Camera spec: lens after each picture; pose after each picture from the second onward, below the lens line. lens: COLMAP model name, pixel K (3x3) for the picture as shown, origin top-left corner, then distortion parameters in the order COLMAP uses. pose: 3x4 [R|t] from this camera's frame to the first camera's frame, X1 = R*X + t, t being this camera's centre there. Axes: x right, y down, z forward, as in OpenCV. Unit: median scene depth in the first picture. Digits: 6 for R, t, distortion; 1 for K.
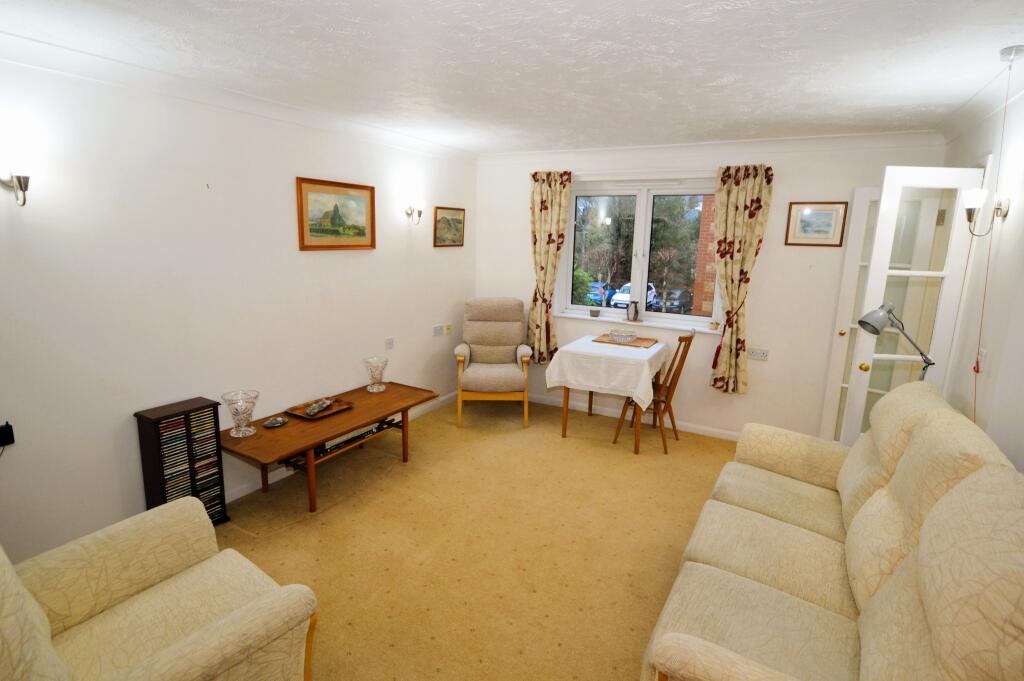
lens RADIAL K [[526.9, 0, 512.5], [0, 526.9, 337.0], [0, 0, 1]] dist [-0.022385, 0.000098]
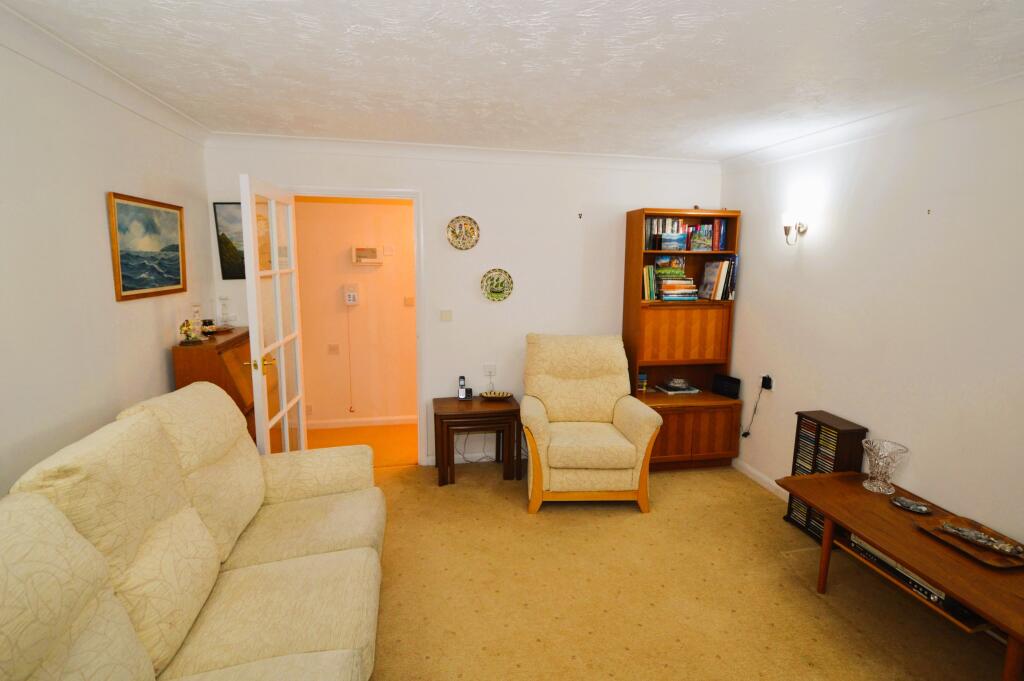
lens RADIAL K [[526.9, 0, 511.7], [0, 526.9, 336.6], [0, 0, 1]] dist [-0.022385, 0.000098]
pose [[-0.761908, 0.072406, -0.643626, 0.560045], [-0.152593, 0.945692, 0.287024, -0.241269], [0.629454, 0.316899, -0.709481, 1.284320]]
